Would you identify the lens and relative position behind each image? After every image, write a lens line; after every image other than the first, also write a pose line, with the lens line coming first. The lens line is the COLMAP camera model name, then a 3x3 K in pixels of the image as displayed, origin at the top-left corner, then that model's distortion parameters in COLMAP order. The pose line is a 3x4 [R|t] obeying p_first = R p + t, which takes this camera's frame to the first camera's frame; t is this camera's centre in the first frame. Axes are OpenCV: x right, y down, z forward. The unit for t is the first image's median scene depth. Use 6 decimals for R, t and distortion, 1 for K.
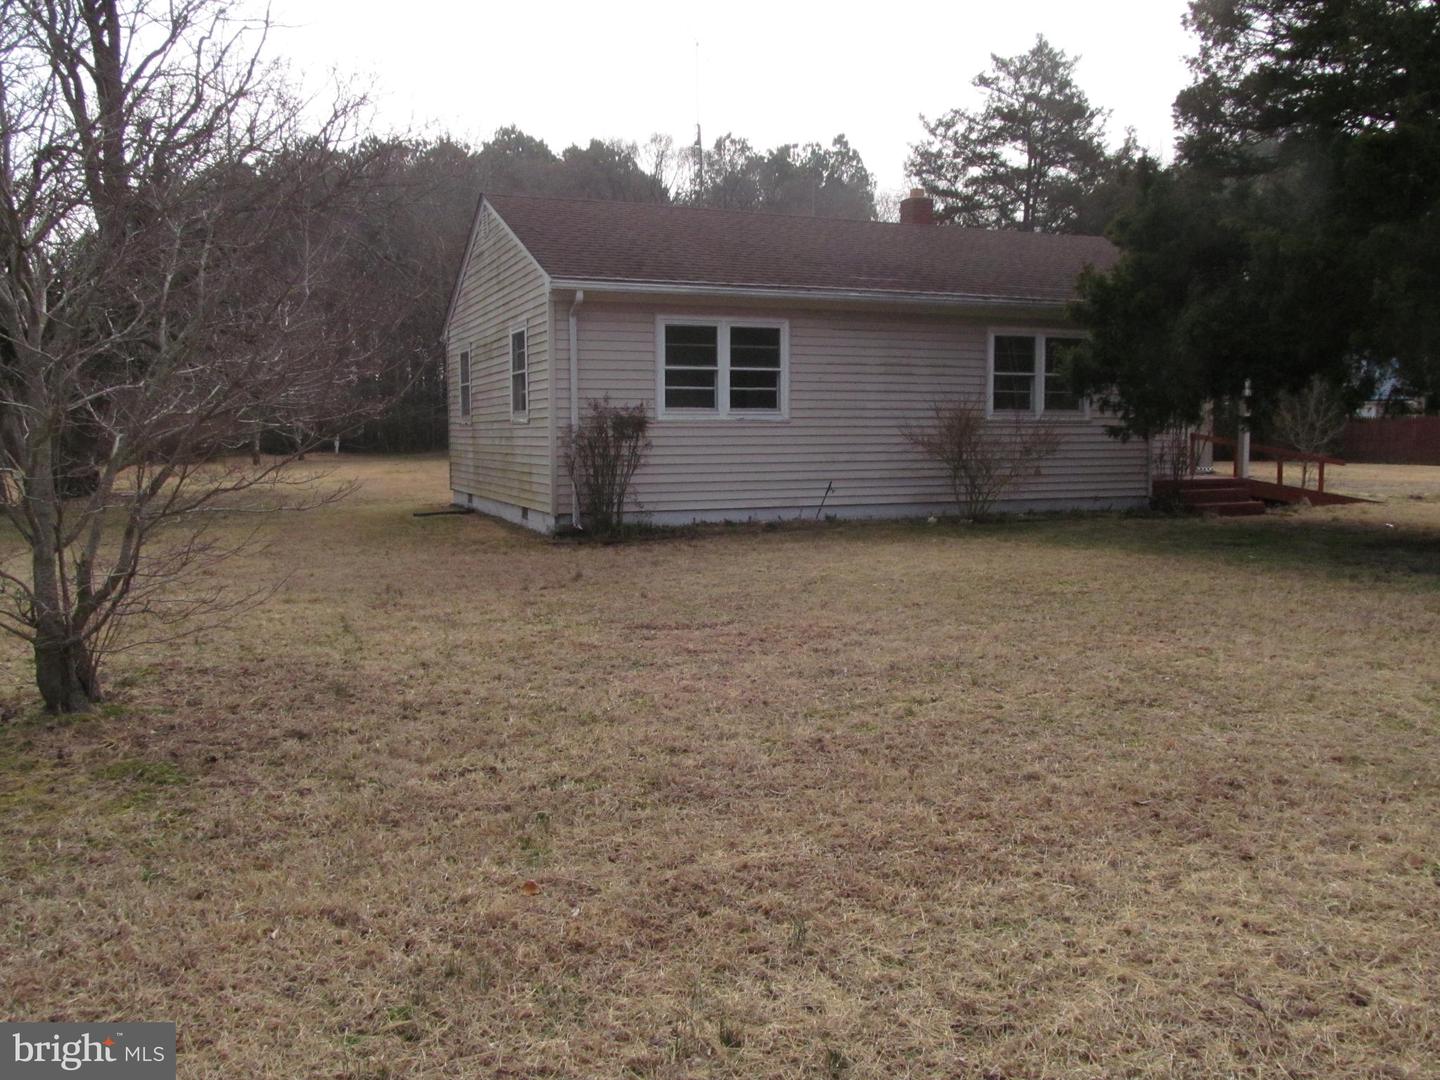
lens RADIAL K [[1195.2, 0, 723.2], [0, 1195.2, 541.7], [0, 0, 1]] dist [-0.051276, 0.026607]
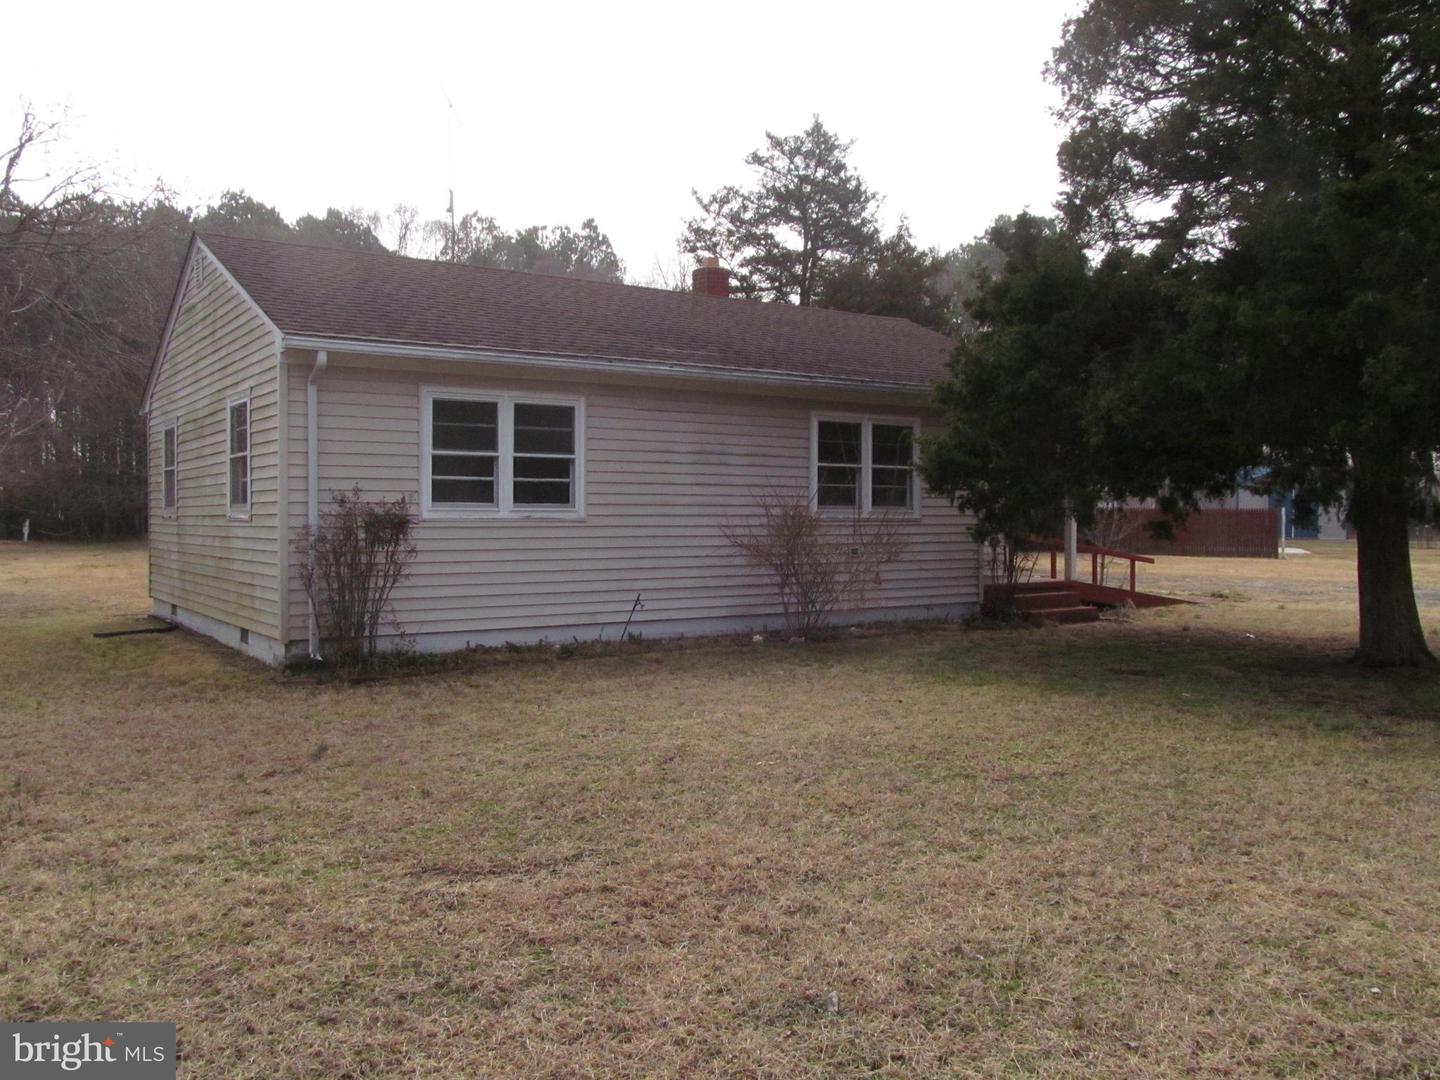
lens RADIAL K [[1195.2, 0, 716.2], [0, 1195.2, 536.1], [0, 0, 1]] dist [-0.051276, 0.026607]
pose [[0.977983, 0.001997, 0.208675, -0.025865], [0.013718, 0.997176, -0.073833, -0.025884], [-0.208233, 0.075070, 0.975194, 0.170798]]
